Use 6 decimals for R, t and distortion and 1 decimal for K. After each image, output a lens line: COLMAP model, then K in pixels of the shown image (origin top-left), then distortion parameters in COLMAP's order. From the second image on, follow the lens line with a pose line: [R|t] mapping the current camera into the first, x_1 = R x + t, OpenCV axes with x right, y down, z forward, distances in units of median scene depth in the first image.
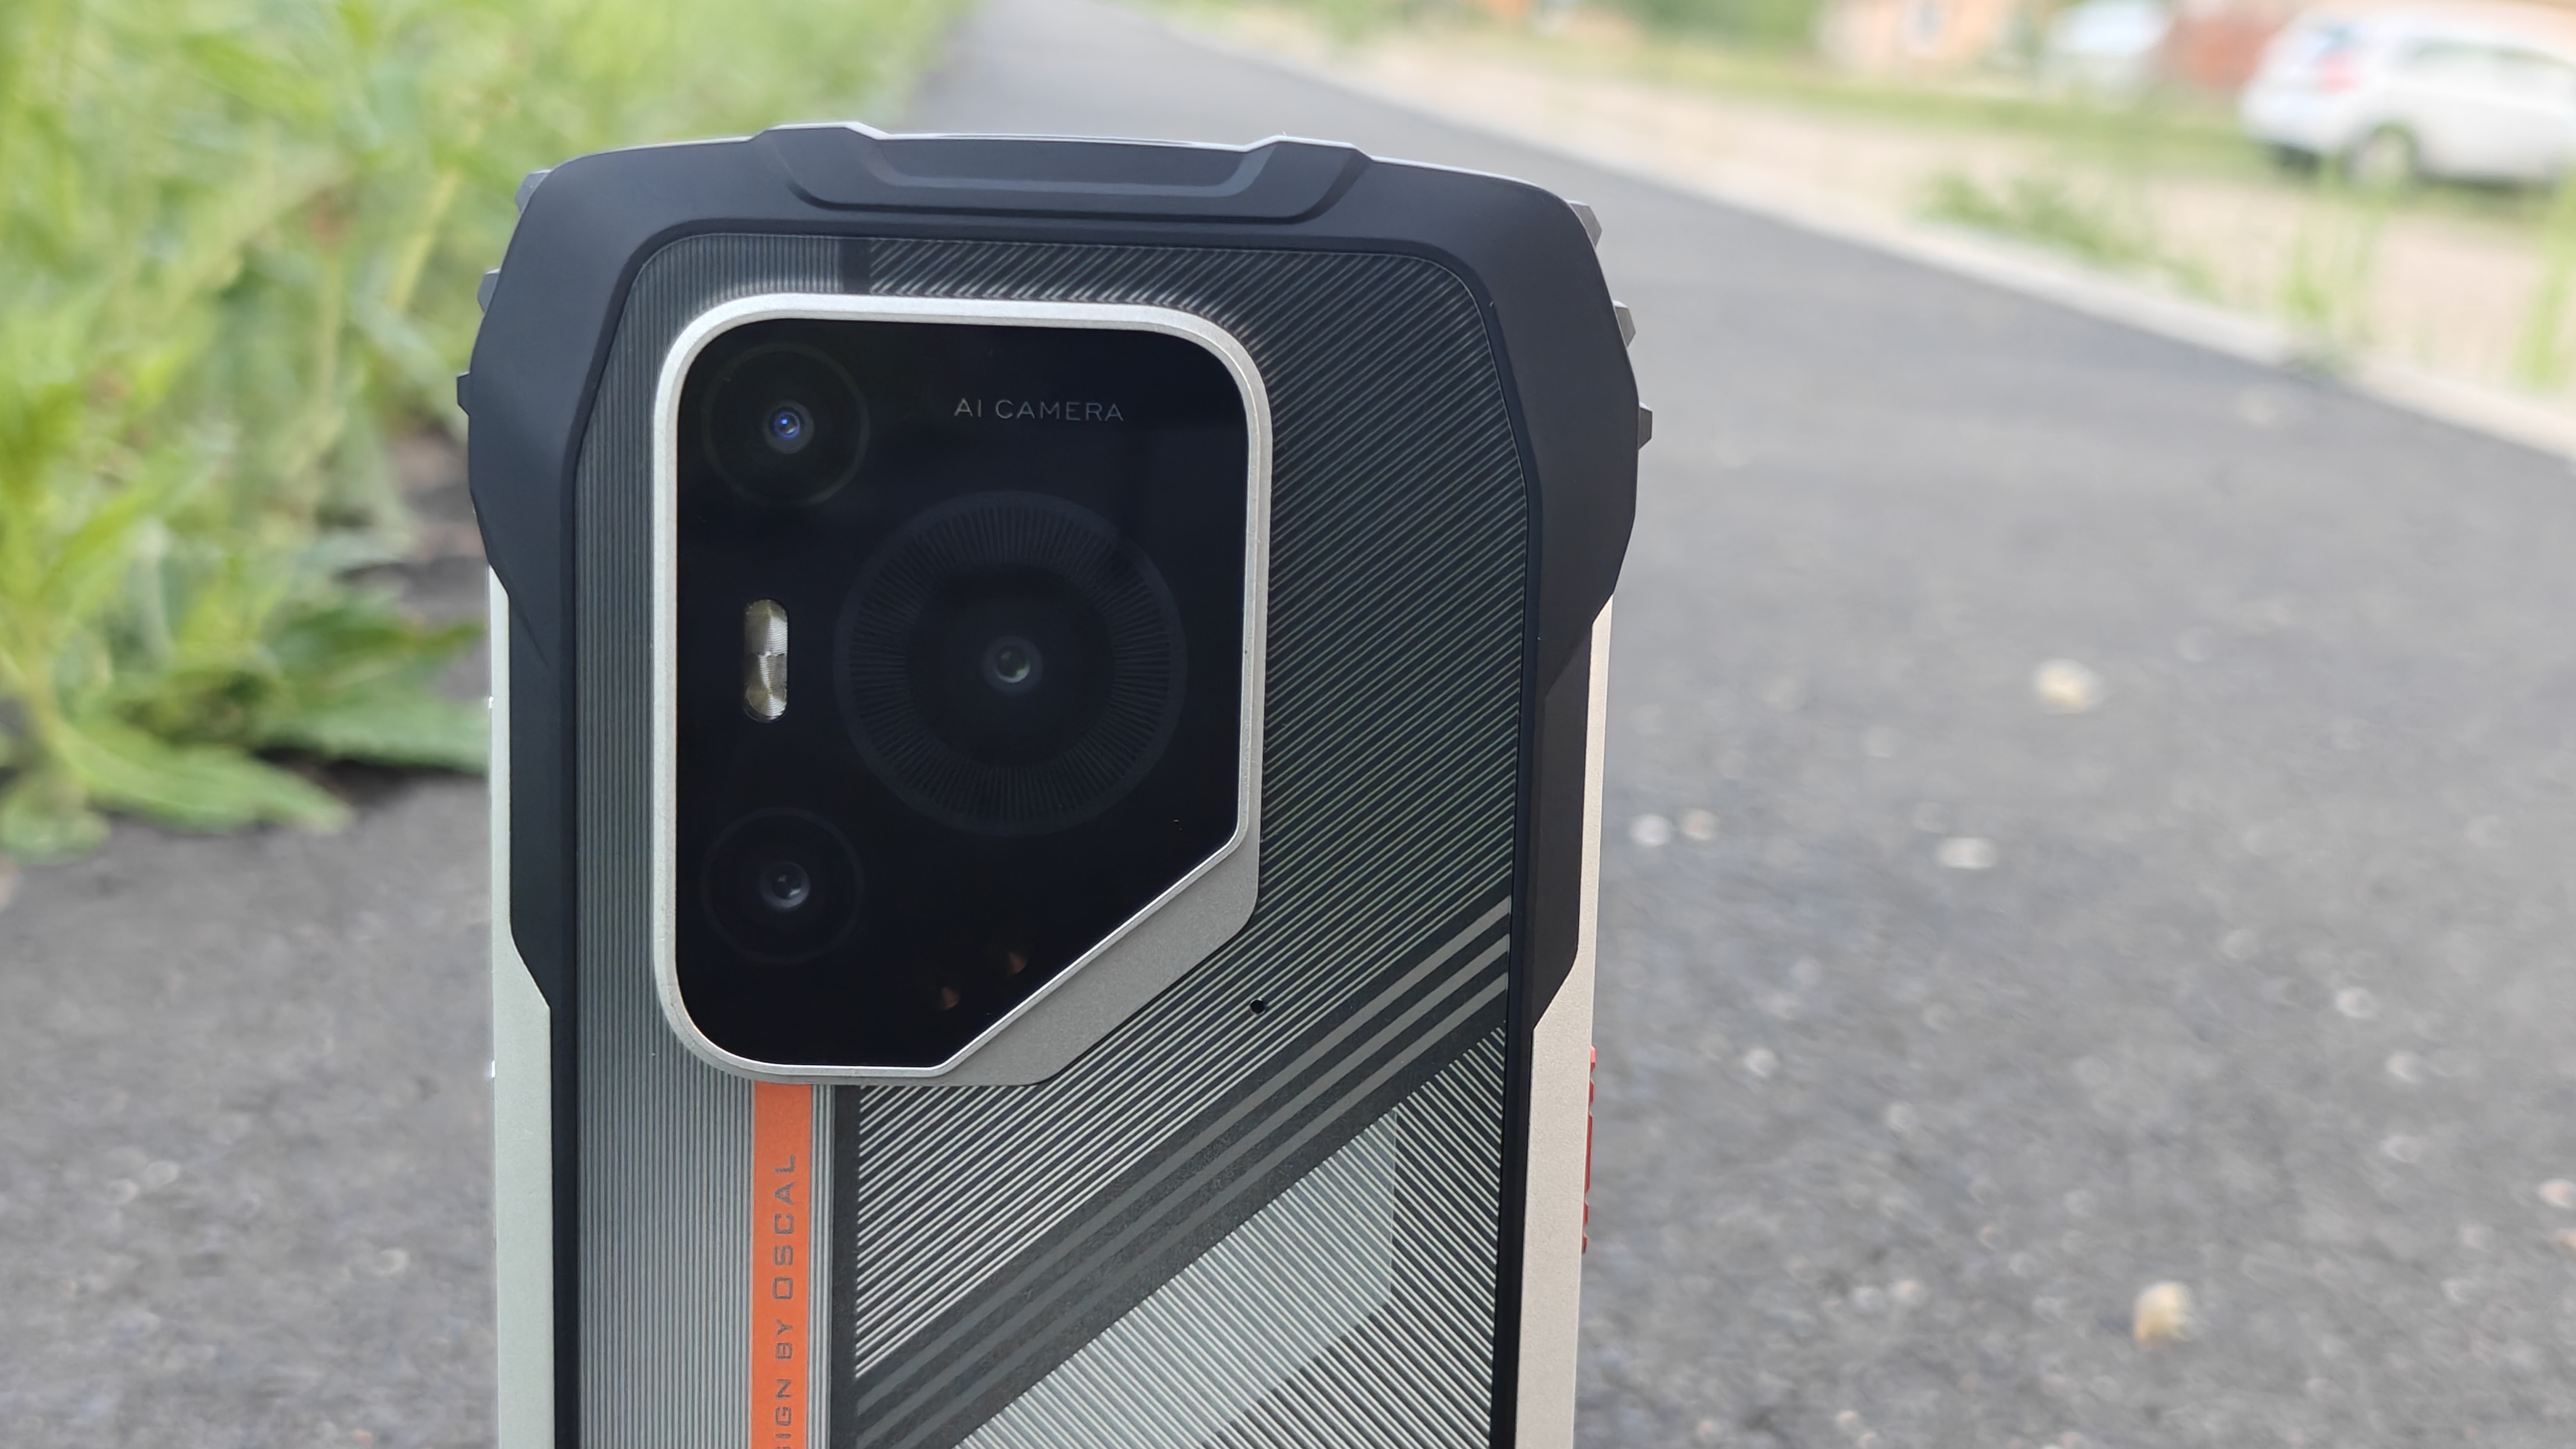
lens RADIAL K [[3638.6, 0, 1288.0], [0, 3638.6, 724.5], [0, 0, 1]] dist [0.160202, -0.996243]
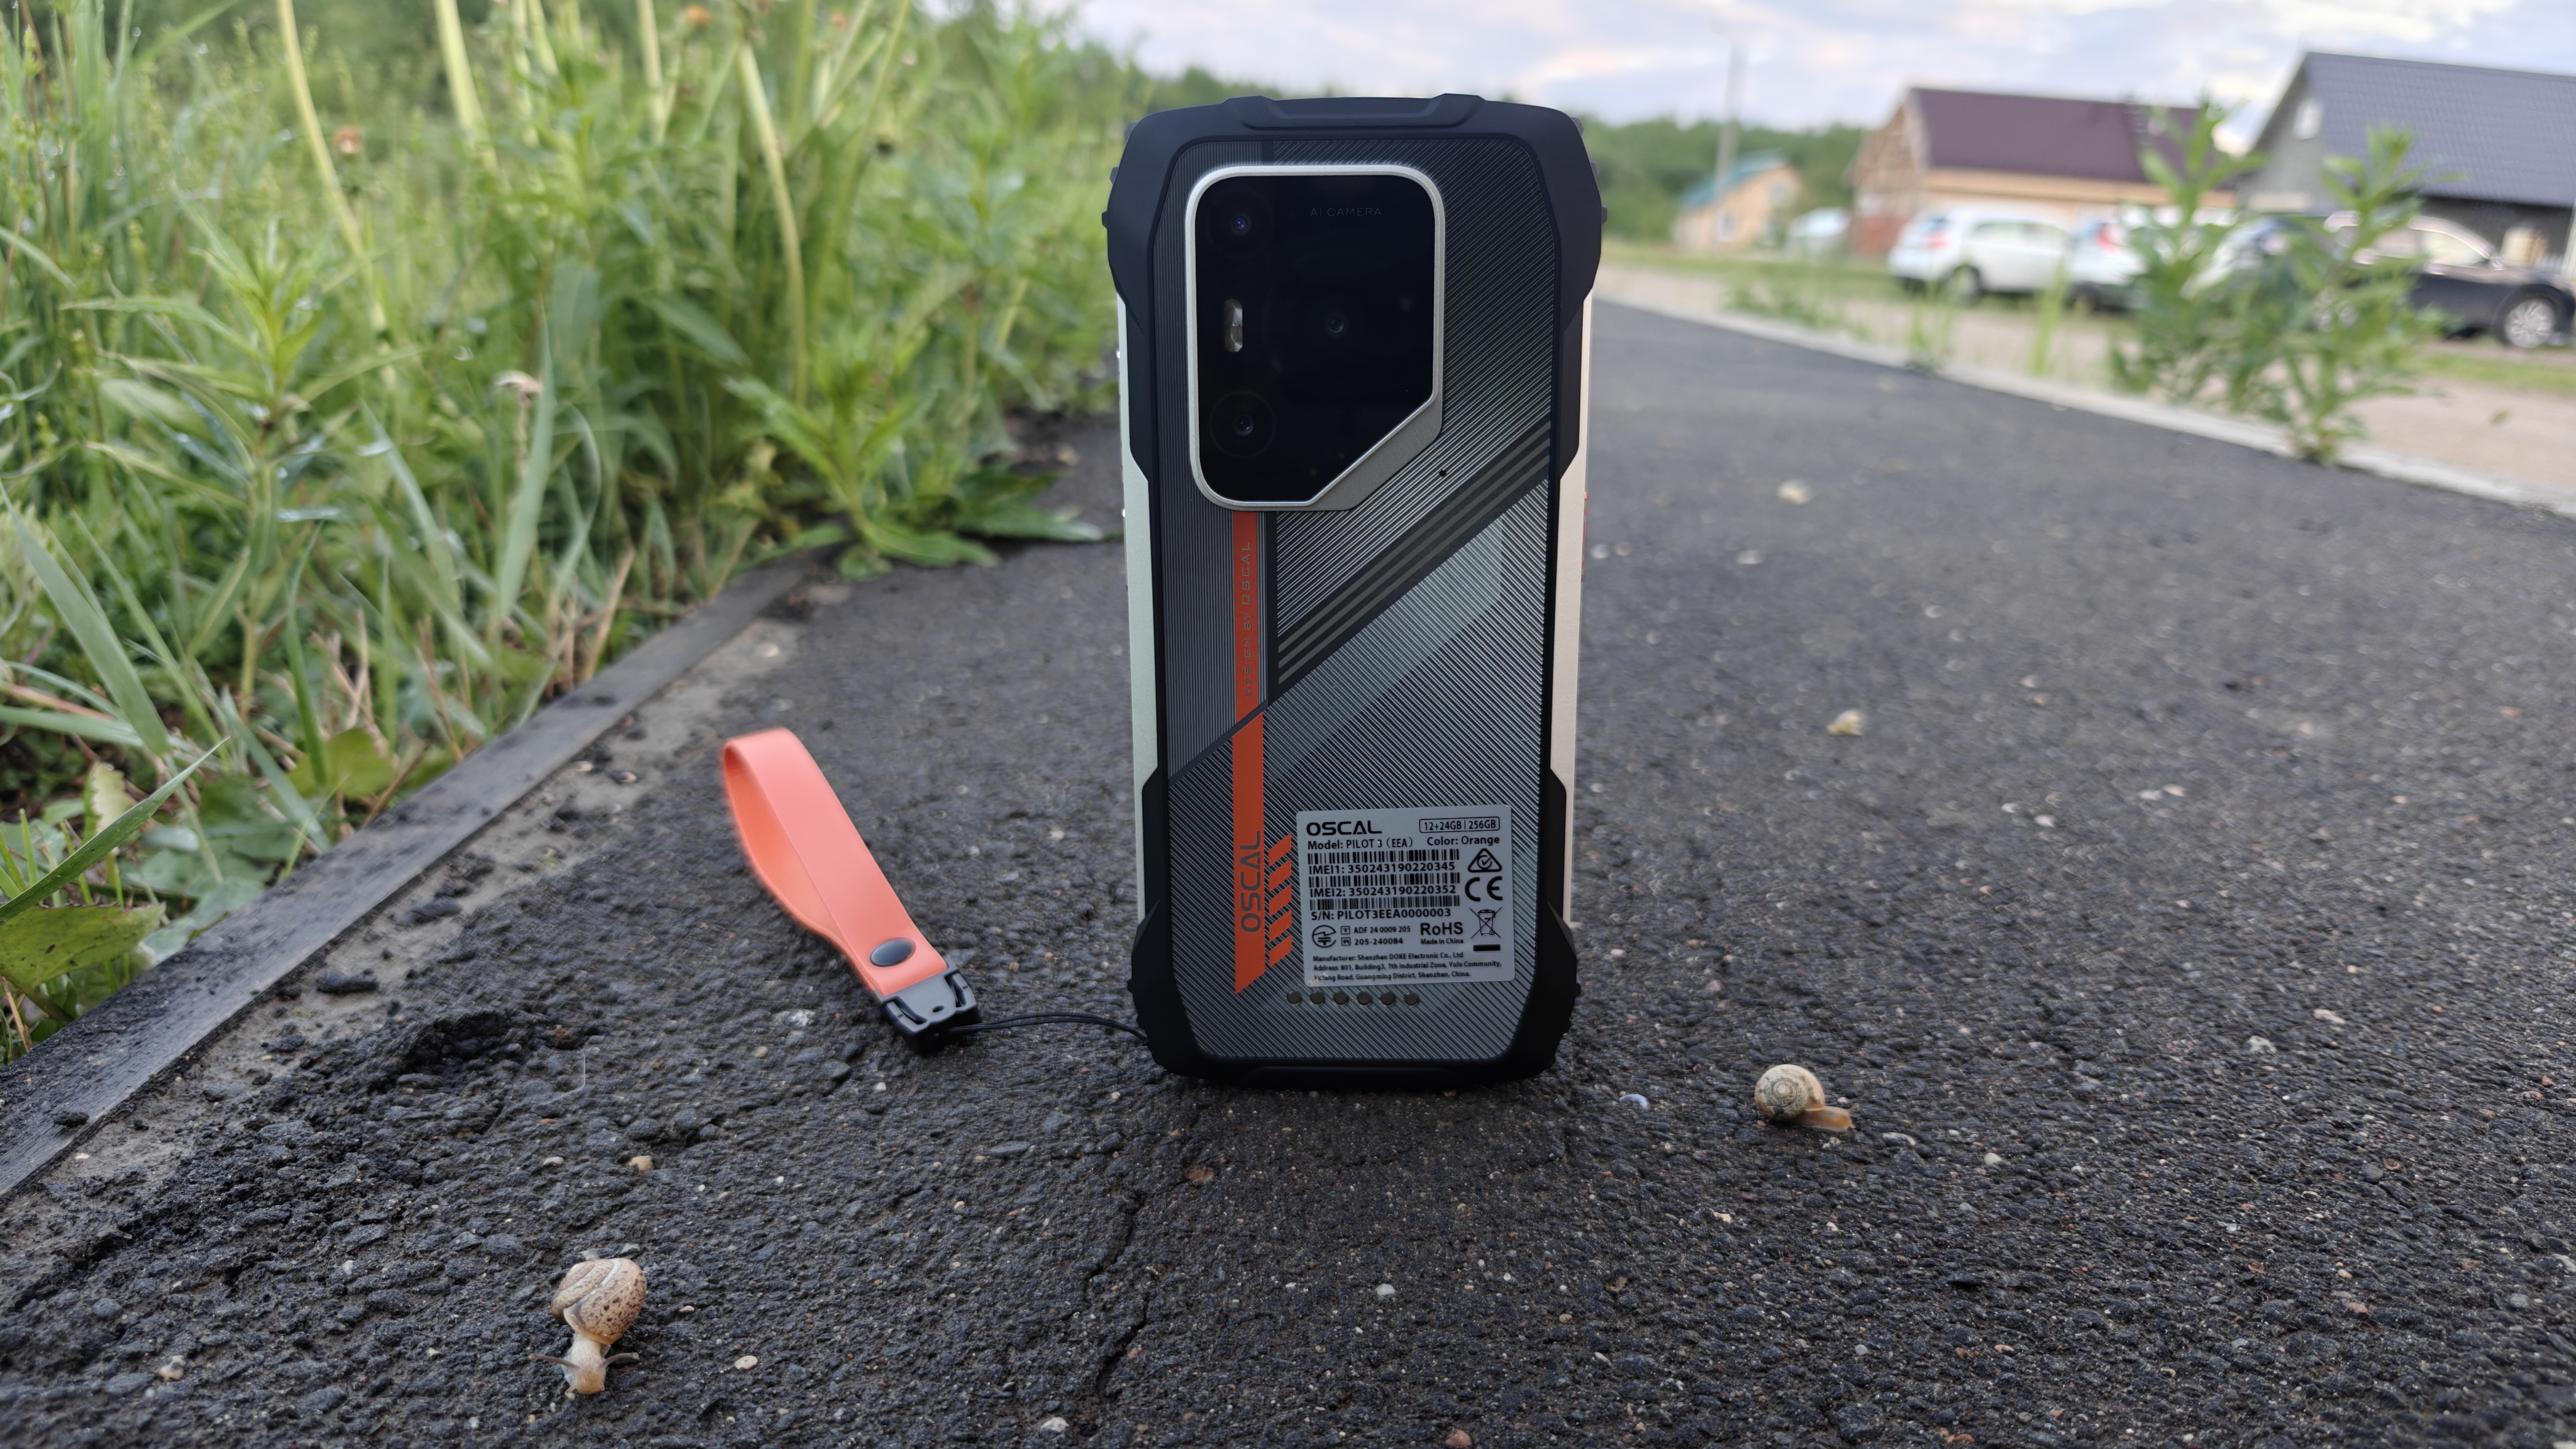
lens RADIAL K [[1771.7, 0, 1288.0], [0, 1771.7, 724.5], [0, 0, 1]] dist [-0.010507, -0.011502]
pose [[0.997084, -0.021201, -0.073303, -0.010672], [0.027041, 0.996459, 0.079609, 0.056177], [0.071356, -0.081359, 0.994127, -0.062531]]
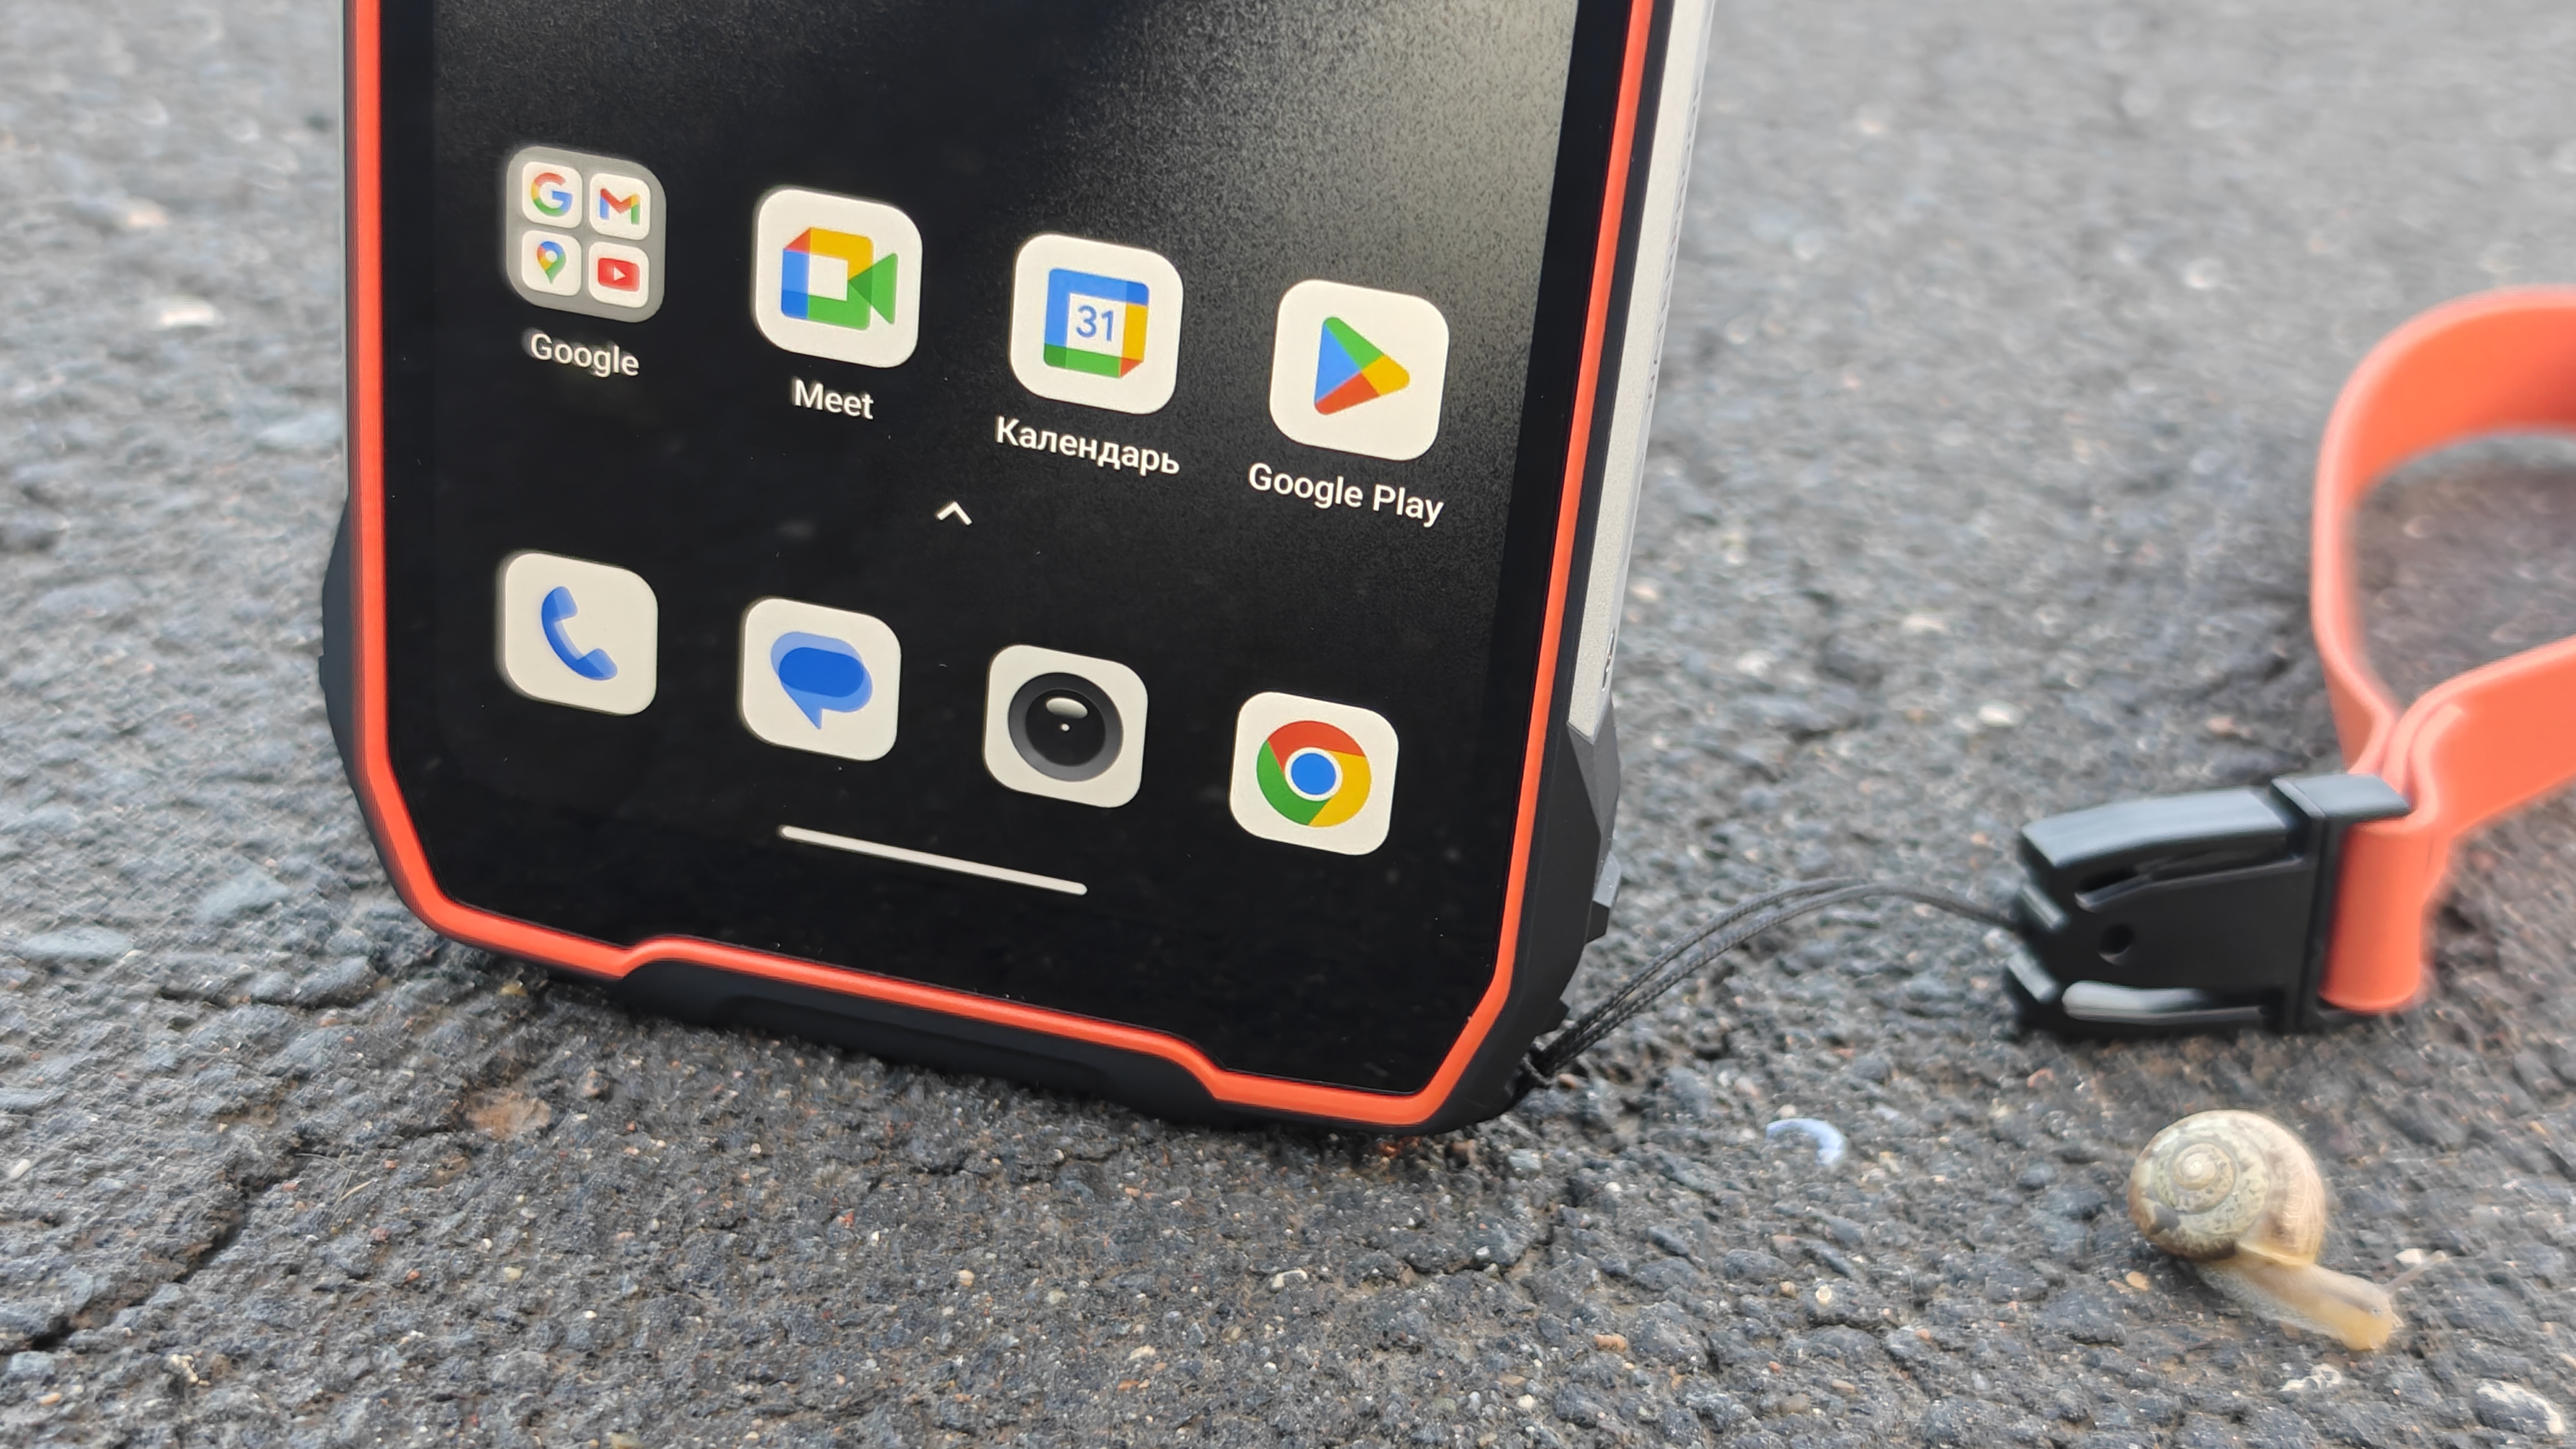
lens RADIAL K [[3684.1, 0, 1298.4], [0, 3684.1, 679.8], [0, 0, 1]] dist [0.212654, -1.179161]
pose [[0.961741, 0.166552, -0.217519, 0.068270], [-0.108572, 0.960682, 0.255542, 0.070963], [0.251528, -0.222149, 0.942010, 0.075866]]
